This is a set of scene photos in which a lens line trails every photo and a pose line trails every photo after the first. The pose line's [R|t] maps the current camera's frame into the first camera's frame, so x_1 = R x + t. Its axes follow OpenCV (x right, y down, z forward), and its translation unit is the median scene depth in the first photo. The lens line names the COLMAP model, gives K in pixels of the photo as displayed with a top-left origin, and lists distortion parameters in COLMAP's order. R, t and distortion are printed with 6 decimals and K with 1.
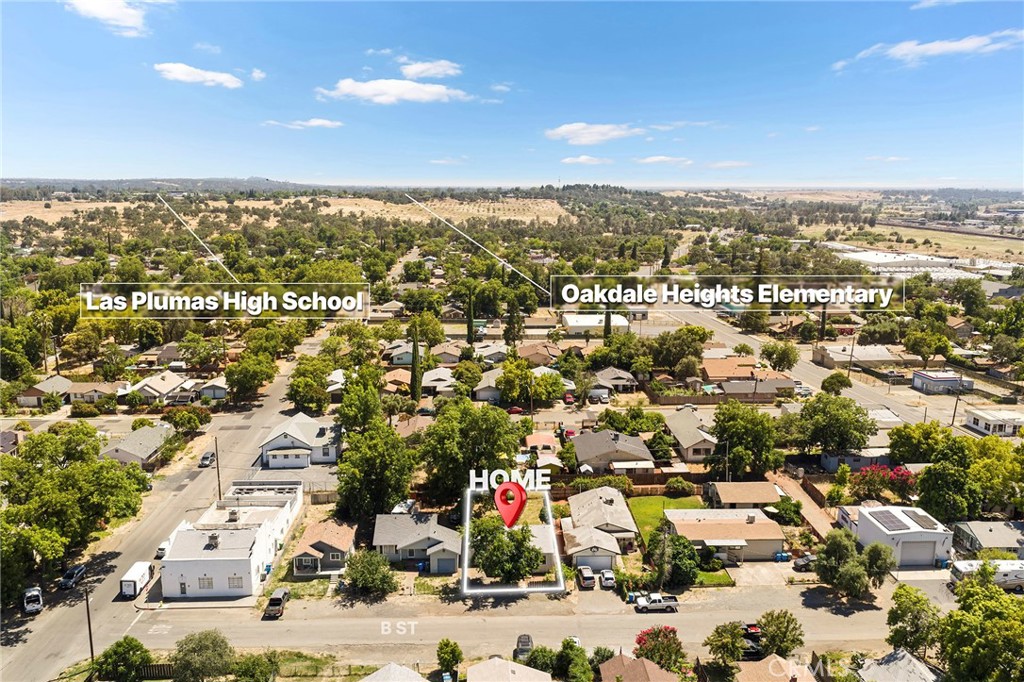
lens RADIAL K [[834.7, 0, 512.0], [0, 834.7, 341.0], [0, 0, 1]] dist [0.002452, -0.003392]
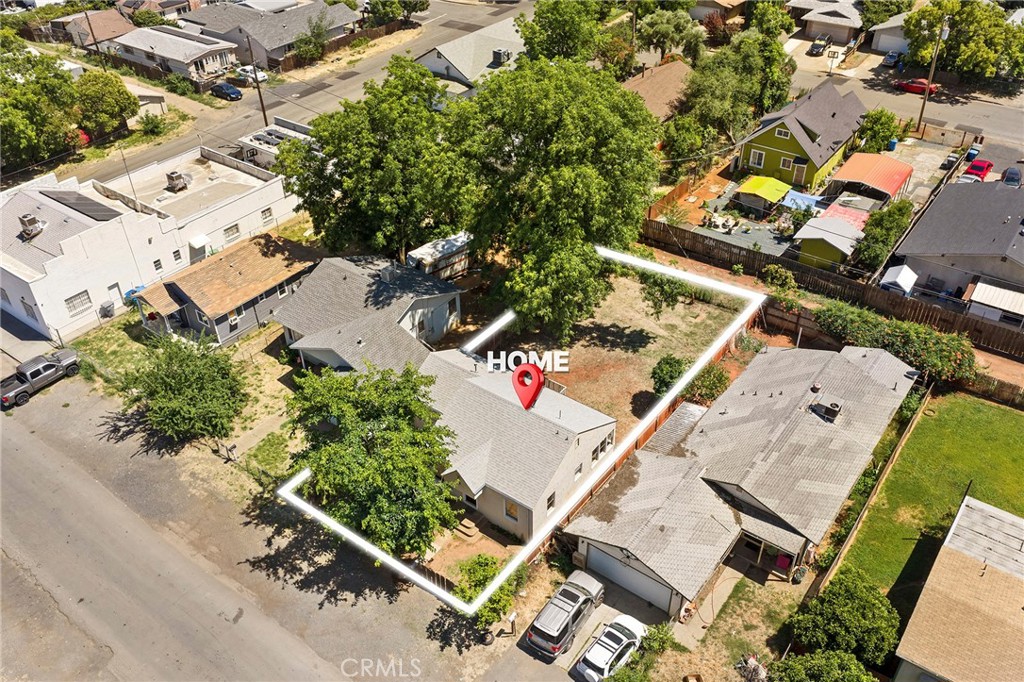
lens RADIAL K [[834.7, 0, 512.0], [0, 834.7, 341.0], [0, 0, 1]] dist [0.002452, -0.003392]
pose [[0.779398, 0.364158, -0.509831, 0.168882], [-0.098926, 0.875060, 0.473797, 0.004710], [0.618670, -0.318841, 0.718045, 0.602098]]
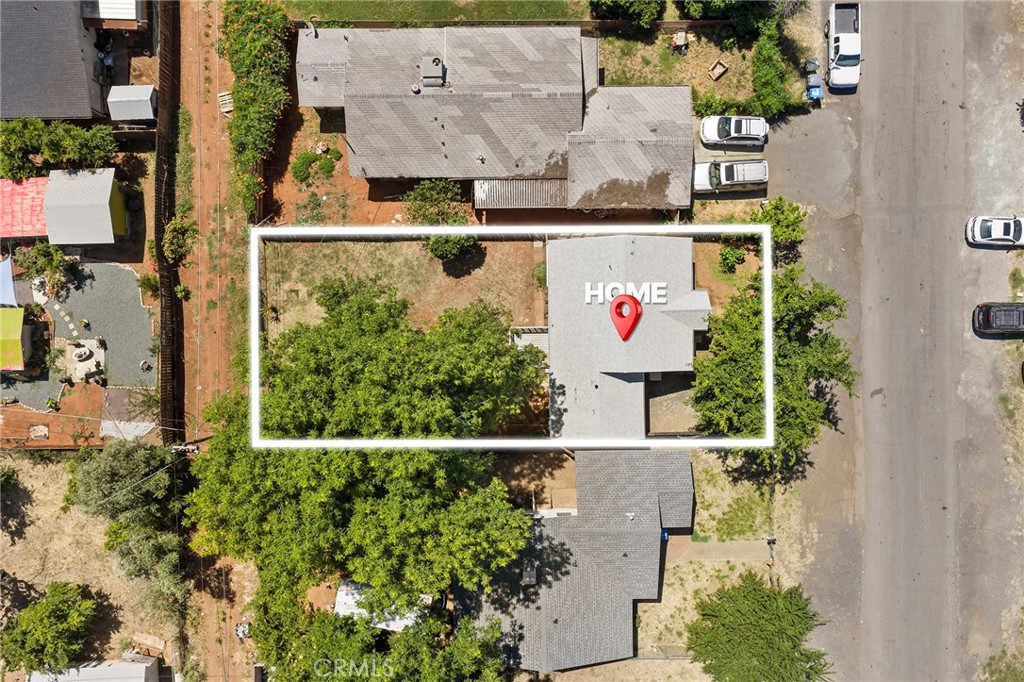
lens RADIAL K [[834.7, 0, 512.0], [0, 834.7, 341.0], [0, 0, 1]] dist [0.002452, -0.003392]
pose [[0.022831, -0.999739, -0.000819, -0.003442], [0.198051, 0.003720, 0.980185, -0.156227], [-0.979926, -0.022541, 0.198085, 0.809780]]
